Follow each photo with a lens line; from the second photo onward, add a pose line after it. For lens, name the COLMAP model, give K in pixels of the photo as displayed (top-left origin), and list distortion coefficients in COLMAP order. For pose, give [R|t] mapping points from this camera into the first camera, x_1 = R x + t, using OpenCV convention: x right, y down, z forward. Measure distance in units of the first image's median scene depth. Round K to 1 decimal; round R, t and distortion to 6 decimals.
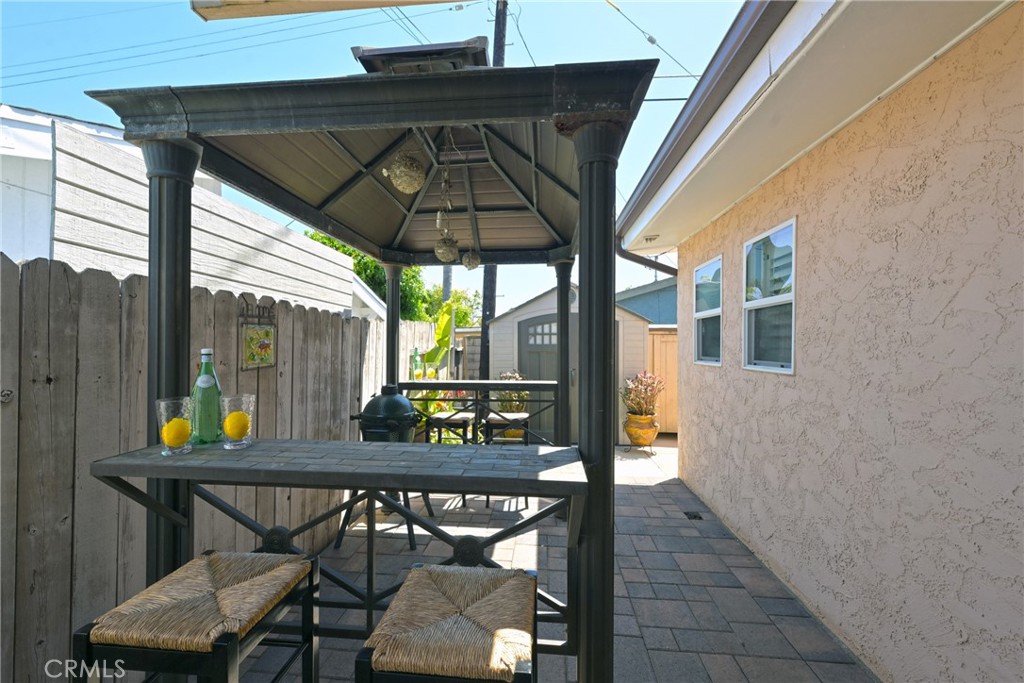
lens RADIAL K [[404.9, 0, 511.6], [0, 404.9, 342.1], [0, 0, 1]] dist [-0.000327, -0.000008]
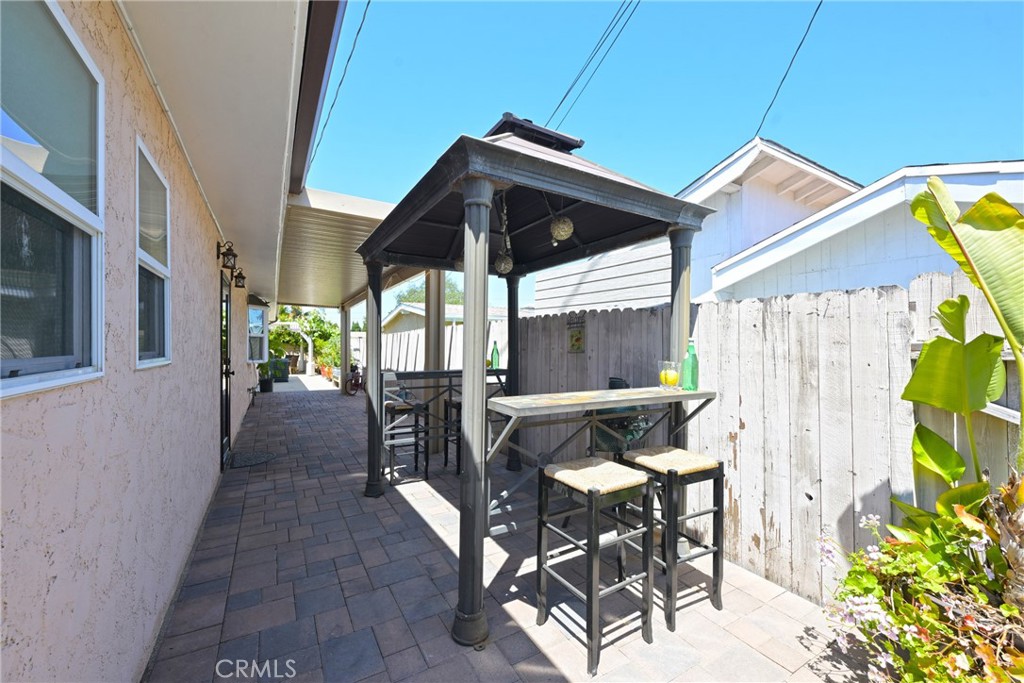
lens RADIAL K [[404.9, 0, 512.7], [0, 404.9, 342.4], [0, 0, 1]] dist [-0.000327, -0.000008]
pose [[-0.805987, -0.002962, -0.591926, 0.537643], [0.002643, 0.999960, -0.008602, 0.030203], [0.591927, -0.008498, -0.805947, 1.913426]]
